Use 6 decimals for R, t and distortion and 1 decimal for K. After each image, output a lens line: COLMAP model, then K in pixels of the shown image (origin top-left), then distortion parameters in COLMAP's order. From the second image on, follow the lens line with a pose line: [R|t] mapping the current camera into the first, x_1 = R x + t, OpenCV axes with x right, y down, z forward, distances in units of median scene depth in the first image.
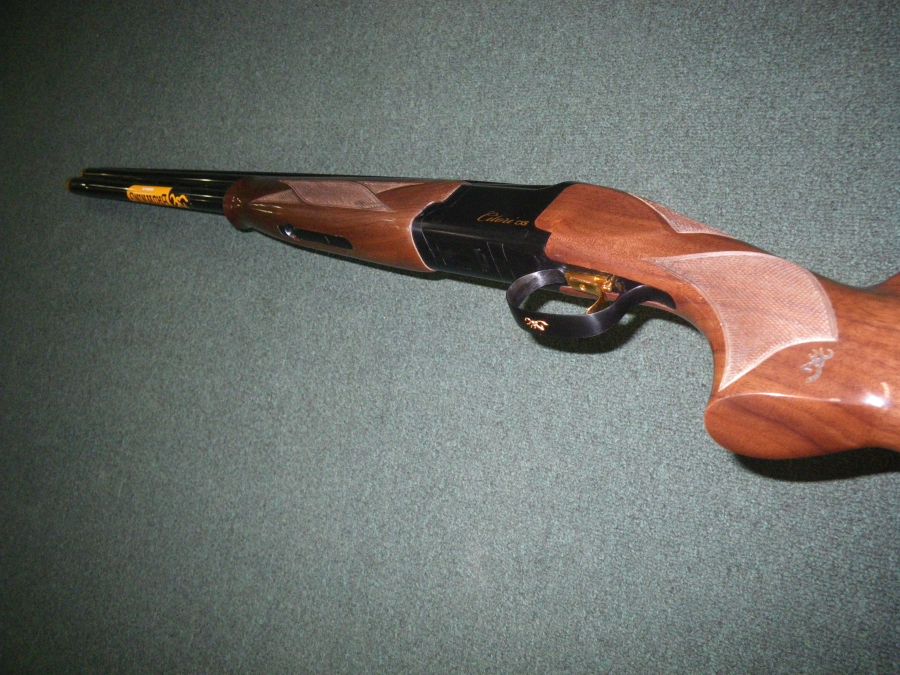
lens RADIAL K [[754.3, 0, 453.0], [0, 754.3, 336.1], [0, 0, 1]] dist [-0.159132, 0.102516]
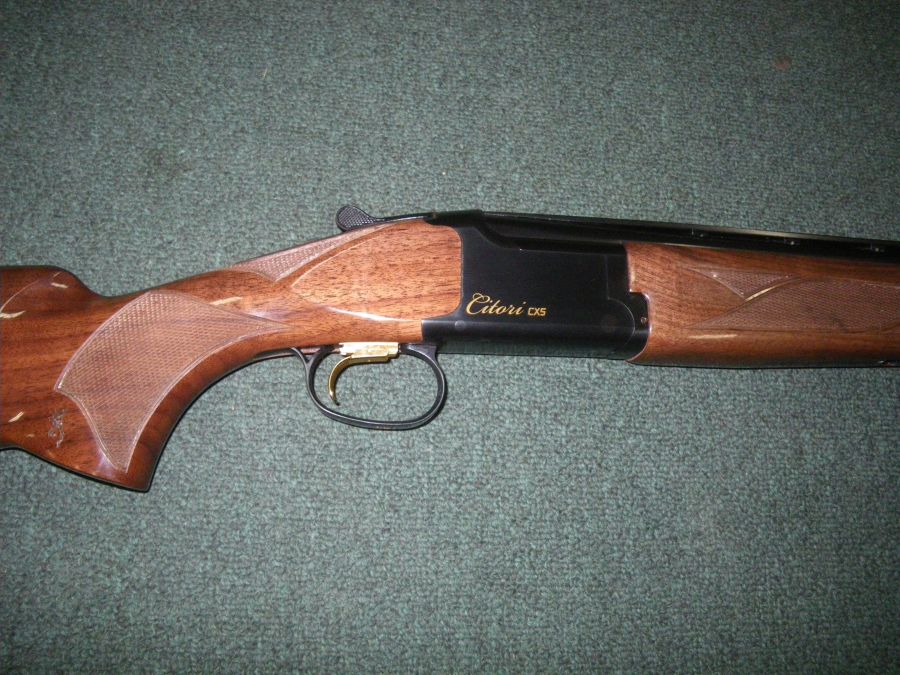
lens RADIAL K [[754.3, 0, 451.9], [0, 754.3, 339.1], [0, 0, 1]] dist [-0.159132, 0.102516]
pose [[0.751920, 0.013089, 0.659124, -0.529103], [0.079074, 0.990794, -0.109883, 0.190924], [-0.654495, 0.134743, 0.743963, 0.634962]]
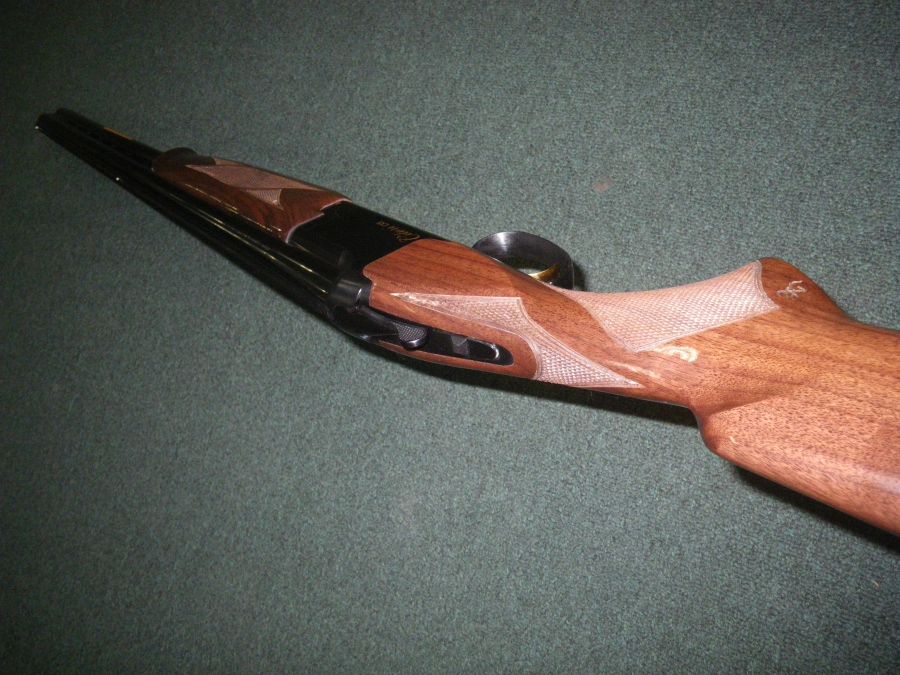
lens RADIAL K [[754.3, 0, 452.1], [0, 754.3, 336.2], [0, 0, 1]] dist [-0.159132, 0.102516]
pose [[0.992855, 0.116730, 0.024744, 0.035410], [-0.117724, 0.992094, 0.043473, 0.018963], [-0.019474, -0.046075, 0.998748, -0.001672]]
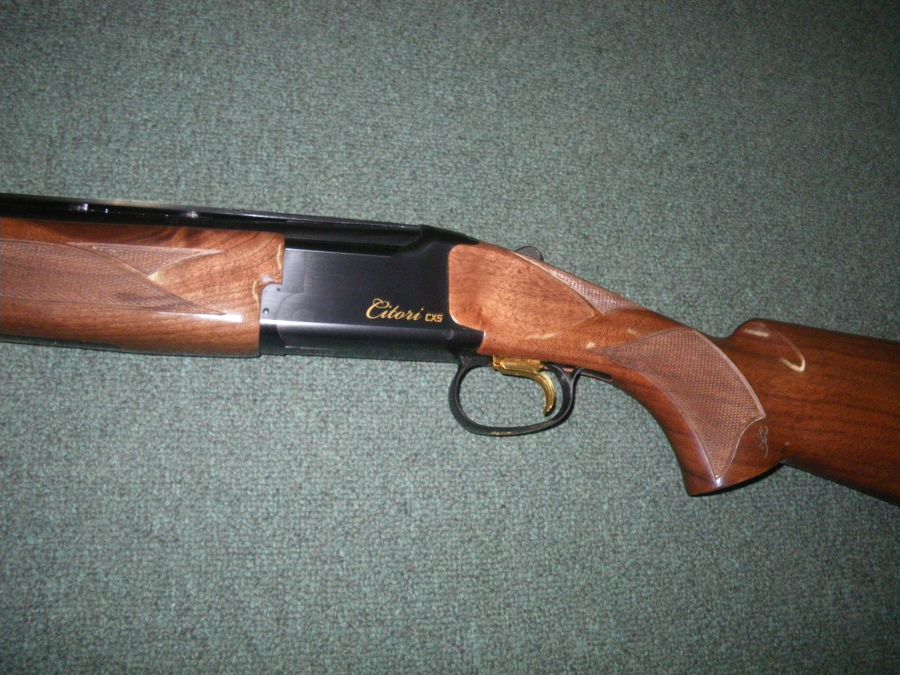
lens RADIAL K [[754.3, 0, 456.7], [0, 754.3, 333.2], [0, 0, 1]] dist [-0.159132, 0.102516]
pose [[0.666101, -0.005122, 0.745844, -0.209525], [0.119496, 0.987792, -0.099936, -0.029063], [-0.736227, 0.155693, 0.658581, 0.438079]]
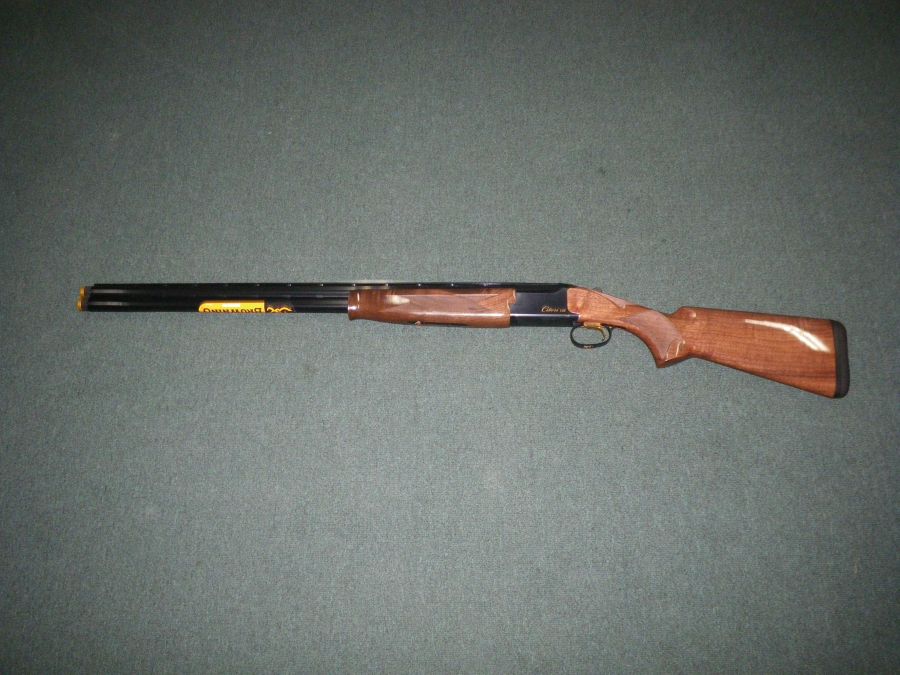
lens RADIAL K [[754.3, 0, 447.5], [0, 754.3, 339.9], [0, 0, 1]] dist [-0.159132, 0.102516]
pose [[0.848701, 0.020909, 0.528460, -1.026911], [0.124774, 0.963096, -0.238492, 0.384461], [-0.513944, 0.268346, 0.814771, -0.535735]]
